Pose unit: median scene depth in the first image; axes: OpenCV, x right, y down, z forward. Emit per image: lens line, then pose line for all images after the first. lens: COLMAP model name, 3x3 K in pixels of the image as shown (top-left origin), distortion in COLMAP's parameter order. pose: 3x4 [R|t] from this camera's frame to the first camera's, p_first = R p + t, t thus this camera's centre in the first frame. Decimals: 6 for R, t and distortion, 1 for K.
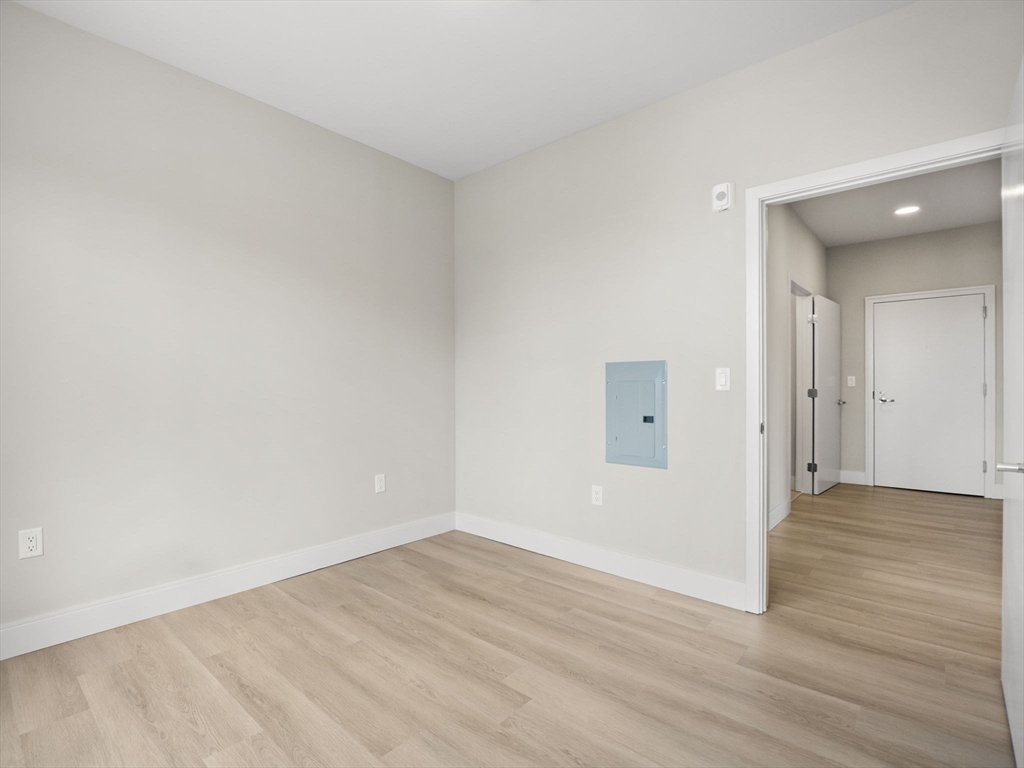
lens RADIAL K [[557.1, 0, 478.0], [0, 557.1, 392.3], [0, 0, 1]] dist [-0.003259, -0.000960]
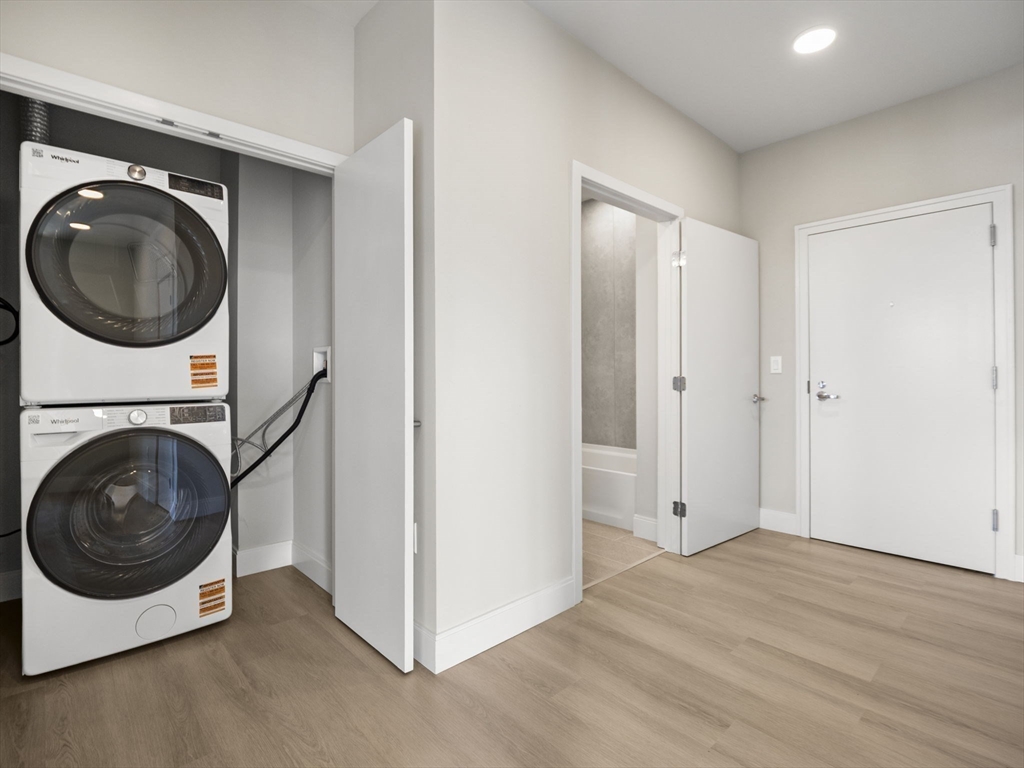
lens RADIAL K [[519.3, 0, 514.2], [0, 519.3, 375.1], [0, 0, 1]] dist [-0.003346, -0.001378]
pose [[0.993256, 0.000268, -0.115942, 0.467049], [-0.001372, 0.999954, -0.009445, -0.002426], [0.115934, 0.009541, 0.993211, 0.409428]]
